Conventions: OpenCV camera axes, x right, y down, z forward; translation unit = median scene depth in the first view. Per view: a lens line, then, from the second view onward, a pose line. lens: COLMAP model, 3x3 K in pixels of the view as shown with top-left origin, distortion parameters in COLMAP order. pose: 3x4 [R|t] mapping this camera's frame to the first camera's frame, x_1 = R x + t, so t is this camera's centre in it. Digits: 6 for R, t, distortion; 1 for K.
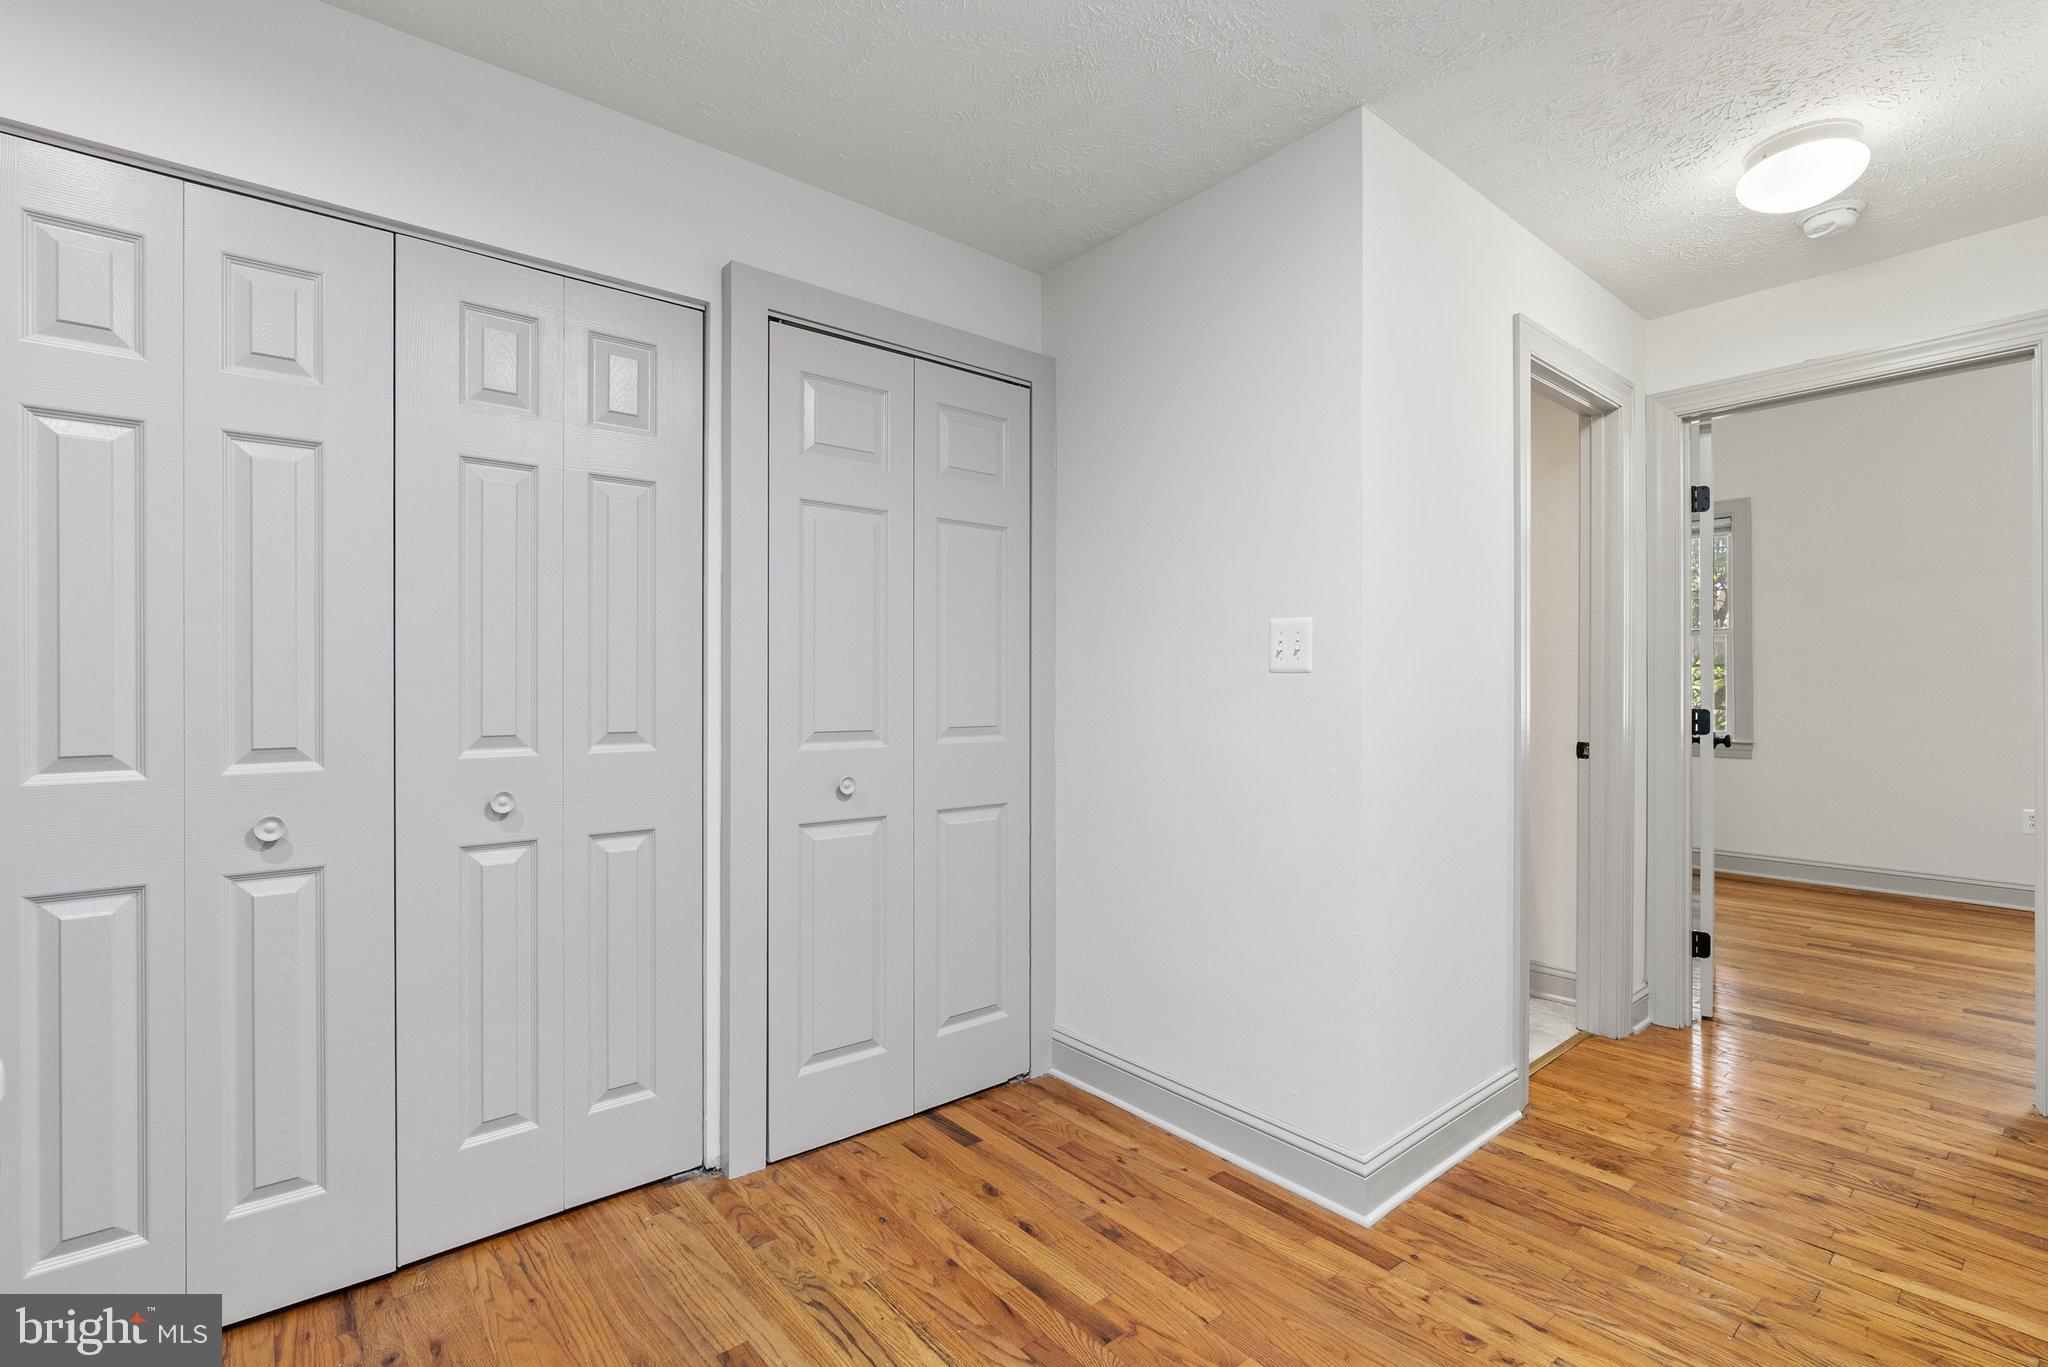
lens RADIAL K [[937.4, 0, 1034.1], [0, 937.4, 689.7], [0, 0, 1]] dist [-0.001910, 0.000418]
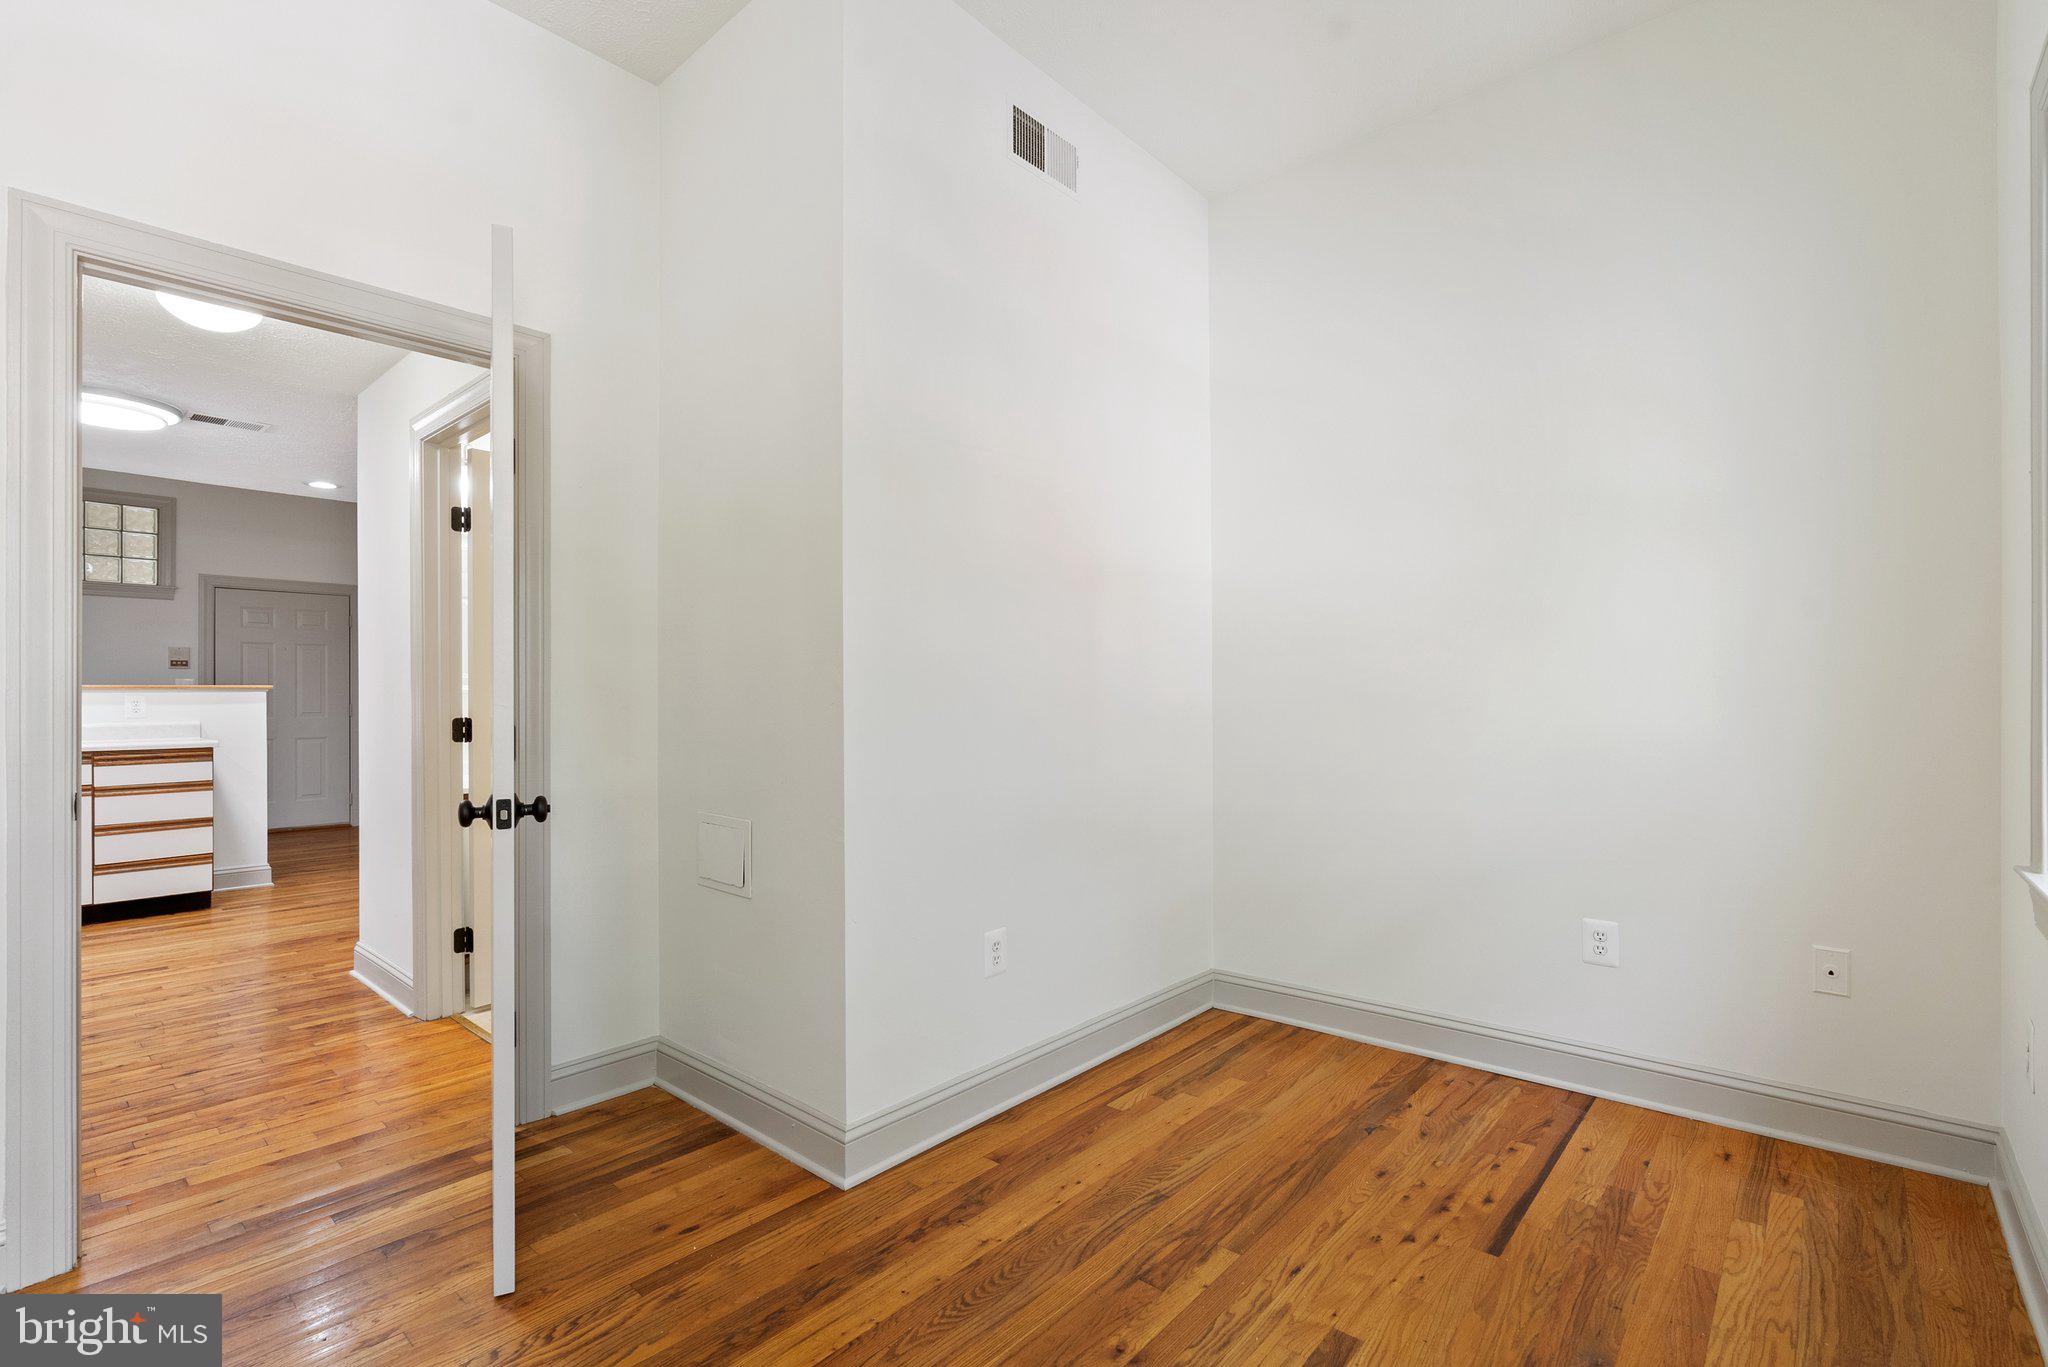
lens RADIAL K [[937.4, 0, 1034.1], [0, 937.4, 689.7], [0, 0, 1]] dist [-0.001910, 0.000418]
pose [[0.139405, -0.010029, -0.990185, 2.364906], [-0.001928, 0.999944, -0.010399, 0.001110], [0.990234, 0.003359, 0.139378, 2.029184]]
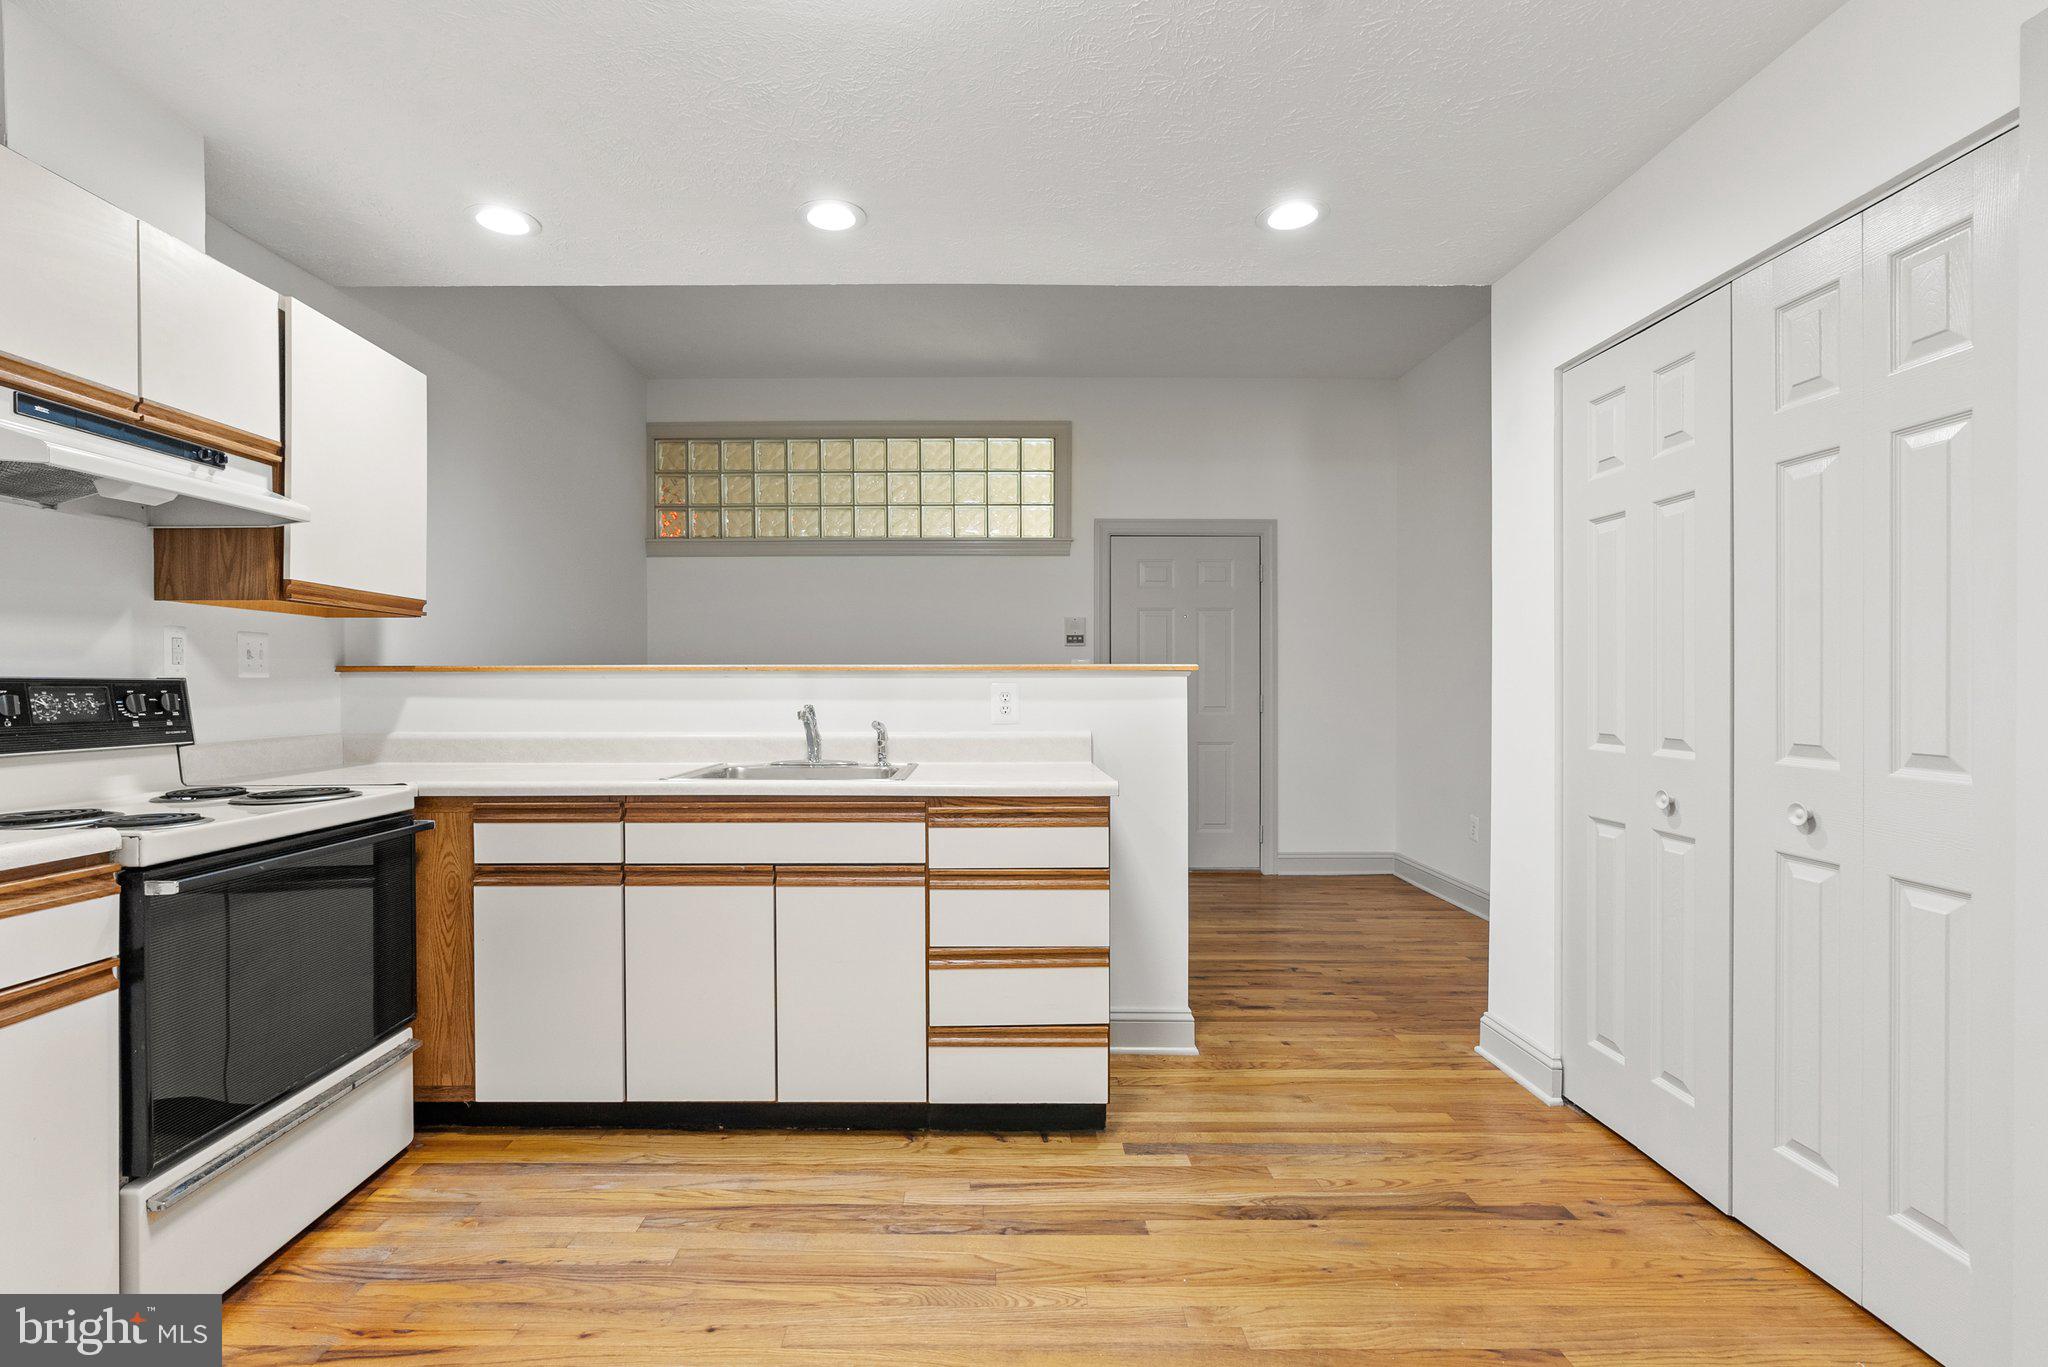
lens RADIAL K [[964.0, 0, 999.5], [0, 964.0, 676.0], [0, 0, 1]] dist [0.001478, 0.000785]
pose [[-0.638914, -0.008469, -0.769232, 0.655191], [-0.008274, 0.999957, -0.004137, -0.010300], [0.769234, 0.003721, -0.638956, 0.907998]]
